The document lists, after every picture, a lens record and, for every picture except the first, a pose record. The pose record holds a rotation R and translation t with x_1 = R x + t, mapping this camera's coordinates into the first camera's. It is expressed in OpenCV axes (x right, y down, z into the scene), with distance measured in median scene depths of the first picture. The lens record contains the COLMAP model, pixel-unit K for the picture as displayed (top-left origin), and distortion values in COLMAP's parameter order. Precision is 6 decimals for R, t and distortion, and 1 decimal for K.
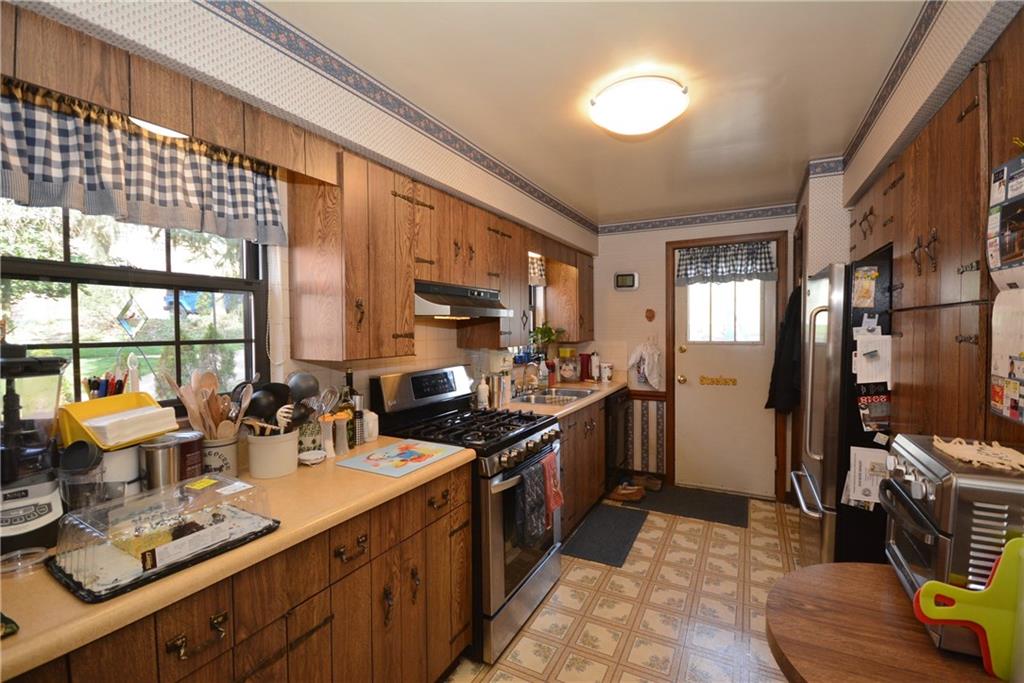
lens RADIAL K [[452.7, 0, 508.4], [0, 452.7, 339.9], [0, 0, 1]] dist [0.000111, -0.004571]
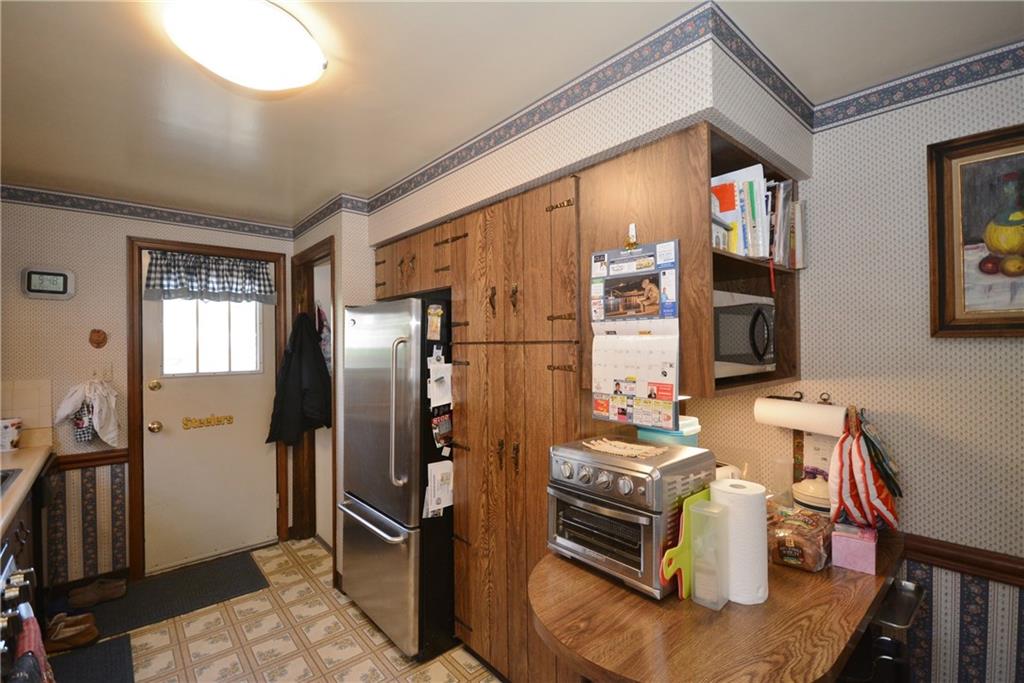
lens RADIAL K [[452.7, 0, 513.7], [0, 452.7, 341.2], [0, 0, 1]] dist [0.000111, -0.004571]
pose [[0.345854, 0.012212, 0.938209, -0.115772], [0.030159, 0.999254, -0.024124, -0.017925], [-0.937803, 0.036639, 0.345228, 0.213527]]
